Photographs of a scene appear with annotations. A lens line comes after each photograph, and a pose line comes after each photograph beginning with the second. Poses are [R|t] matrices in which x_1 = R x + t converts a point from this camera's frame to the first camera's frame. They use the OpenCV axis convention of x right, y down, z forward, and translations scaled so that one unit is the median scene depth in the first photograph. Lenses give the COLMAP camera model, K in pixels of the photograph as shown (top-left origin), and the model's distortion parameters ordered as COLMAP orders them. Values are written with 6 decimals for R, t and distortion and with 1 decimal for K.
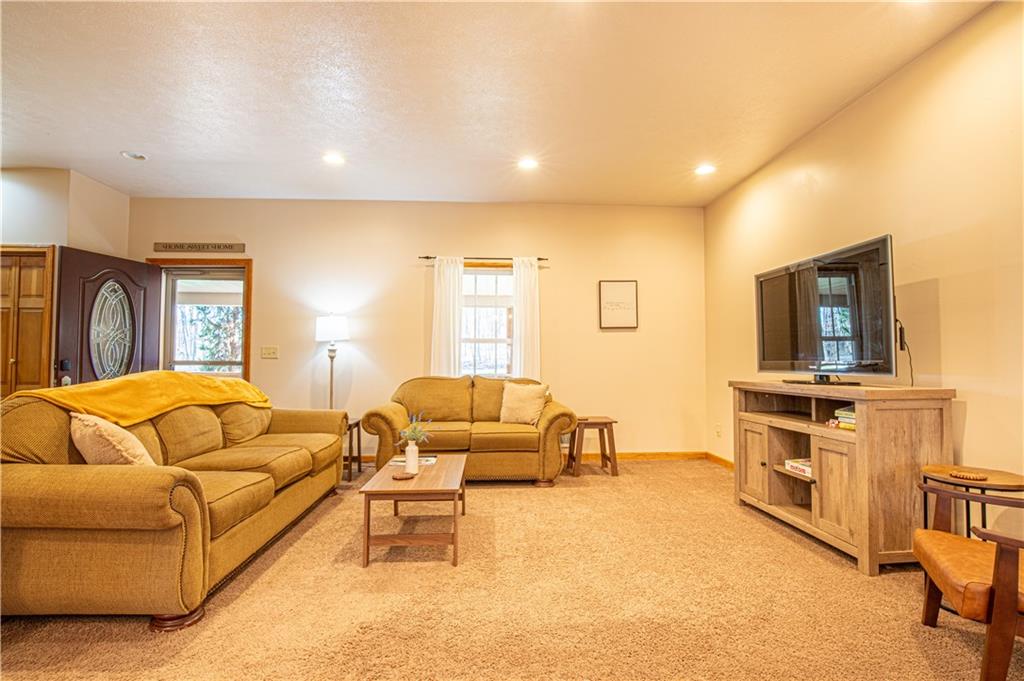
lens RADIAL K [[479.6, 0, 520.0], [0, 479.6, 338.9], [0, 0, 1]] dist [-0.035085, 0.005912]
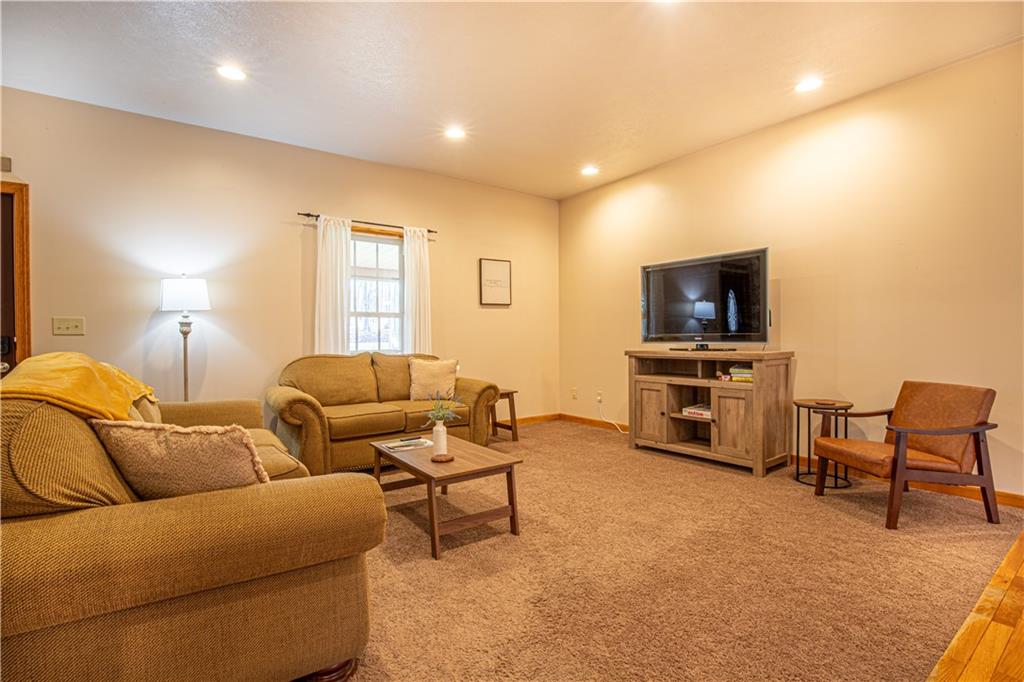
lens RADIAL K [[479.6, 0, 524.0], [0, 479.6, 340.5], [0, 0, 1]] dist [-0.035085, 0.005912]
pose [[0.841316, -0.011116, 0.540430, -0.454451], [-0.016843, 0.998764, 0.046763, 0.008171], [-0.540282, -0.048445, 0.840088, 0.103803]]
